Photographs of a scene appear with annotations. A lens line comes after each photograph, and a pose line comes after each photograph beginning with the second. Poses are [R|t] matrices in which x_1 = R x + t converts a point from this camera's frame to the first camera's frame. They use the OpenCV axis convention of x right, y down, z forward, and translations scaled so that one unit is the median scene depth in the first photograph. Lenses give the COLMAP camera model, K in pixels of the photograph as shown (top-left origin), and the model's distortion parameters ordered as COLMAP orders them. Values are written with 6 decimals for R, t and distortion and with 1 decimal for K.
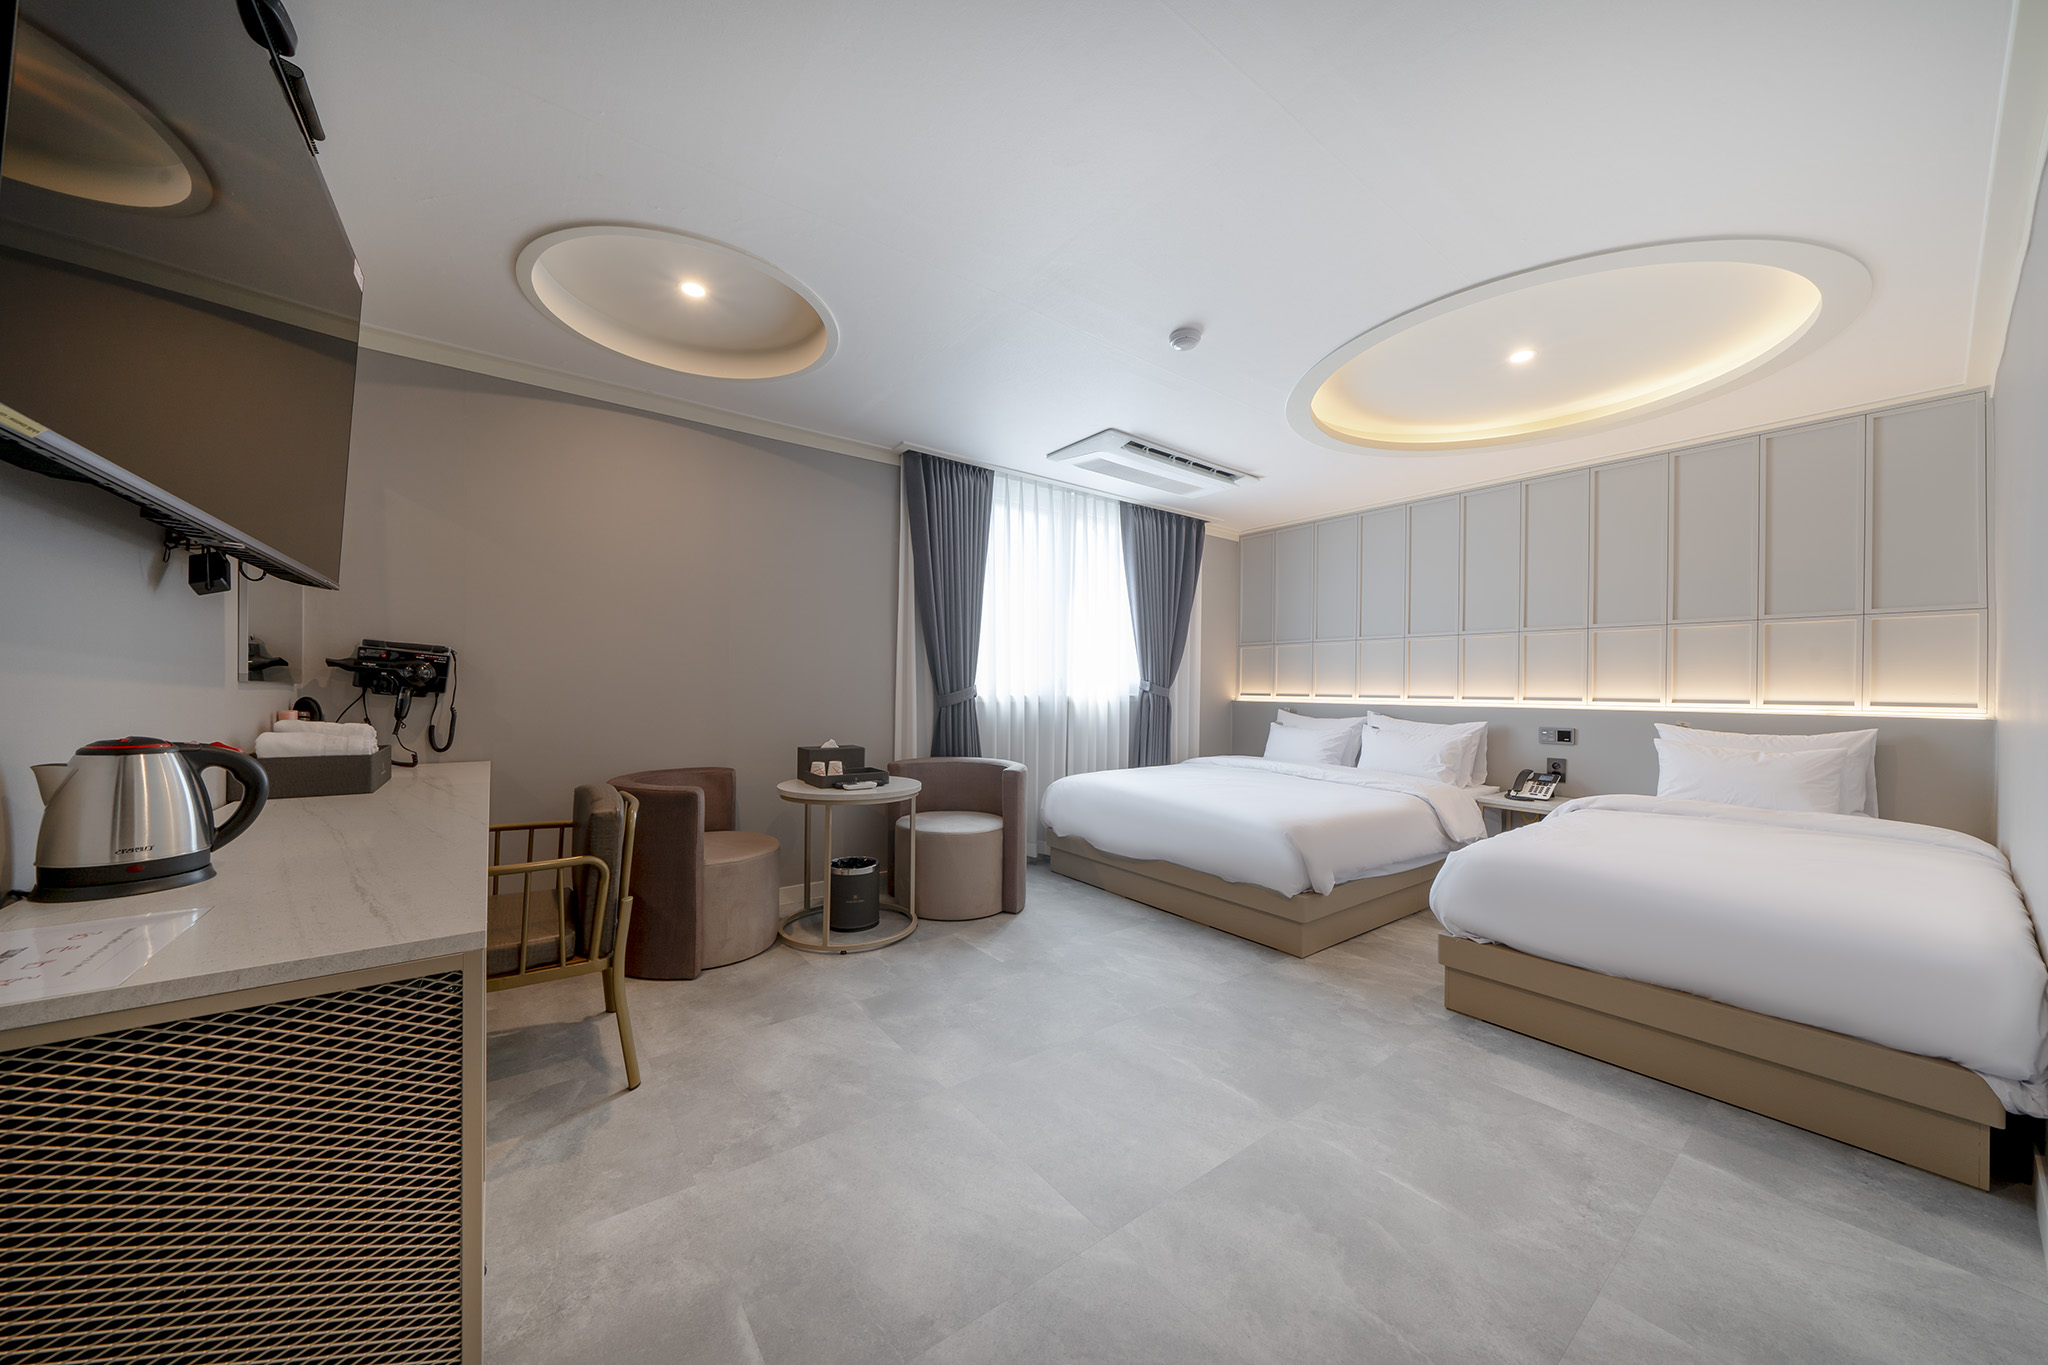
lens RADIAL K [[697.0, 0, 1021.2], [0, 697.0, 691.4], [0, 0, 1]] dist [-0.007326, -0.000035]
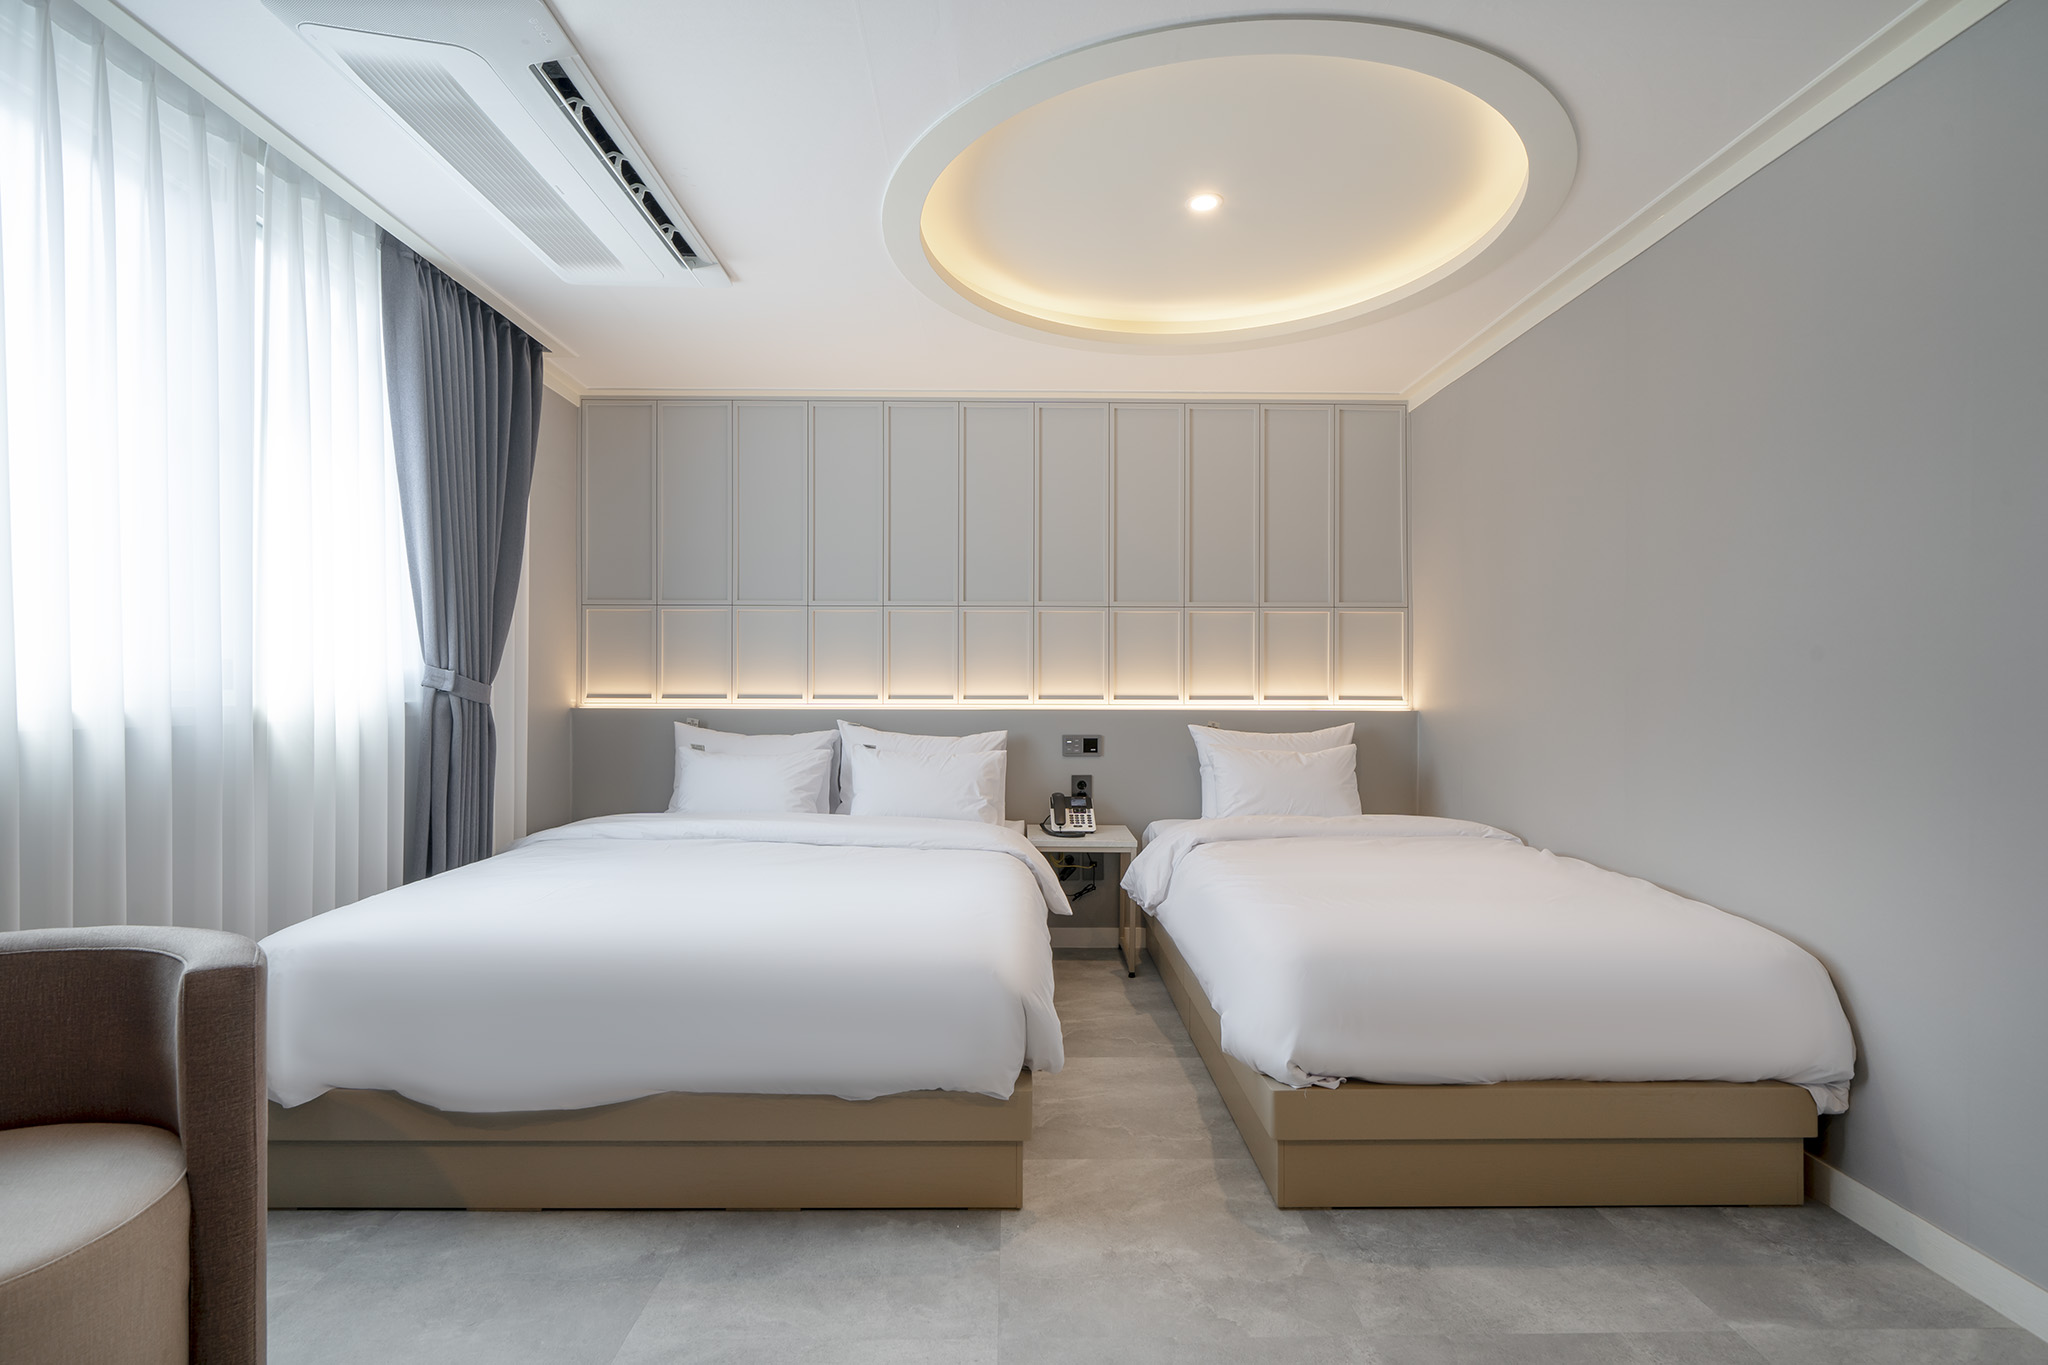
lens RADIAL K [[966.2, 0, 1026.8], [0, 966.2, 693.3], [0, 0, 1]] dist [-0.000400, 0.000363]
pose [[0.588092, -0.009988, 0.808732, -0.124898], [0.006845, 0.999949, 0.007372, -0.001684], [-0.808765, 0.001201, 0.588131, 0.430110]]
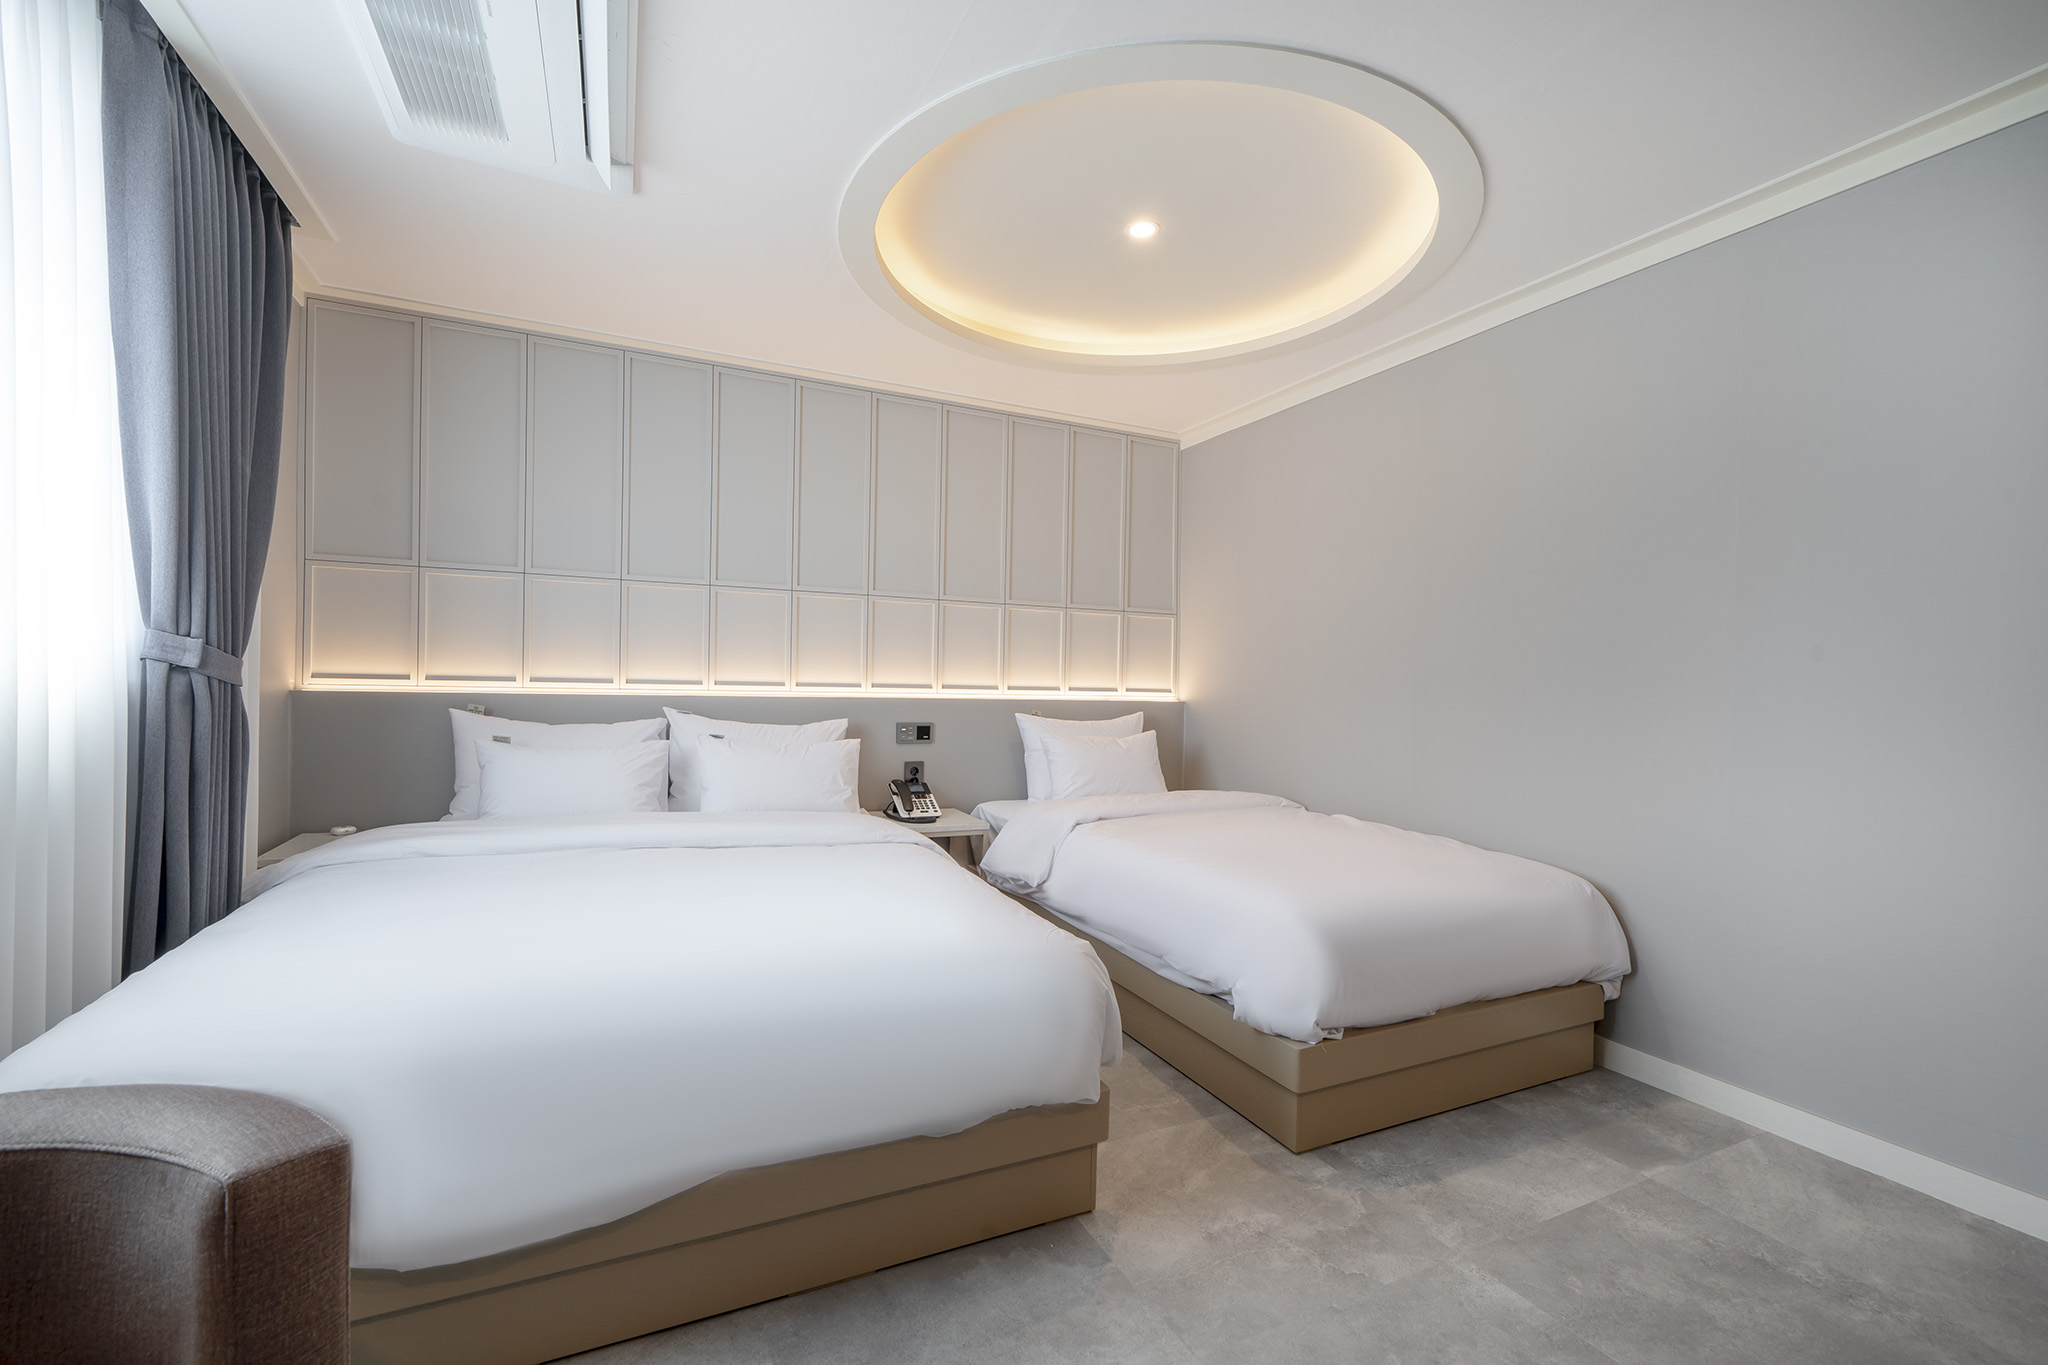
lens RADIAL K [[854.5, 0, 1024.6], [0, 854.5, 692.3], [0, 0, 1]] dist [-0.001125, -0.000072]
pose [[0.198797, -0.016666, 0.979899, -0.155759], [-0.014444, 0.999697, 0.019933, -0.003241], [-0.979934, -0.018116, 0.198496, 0.696678]]
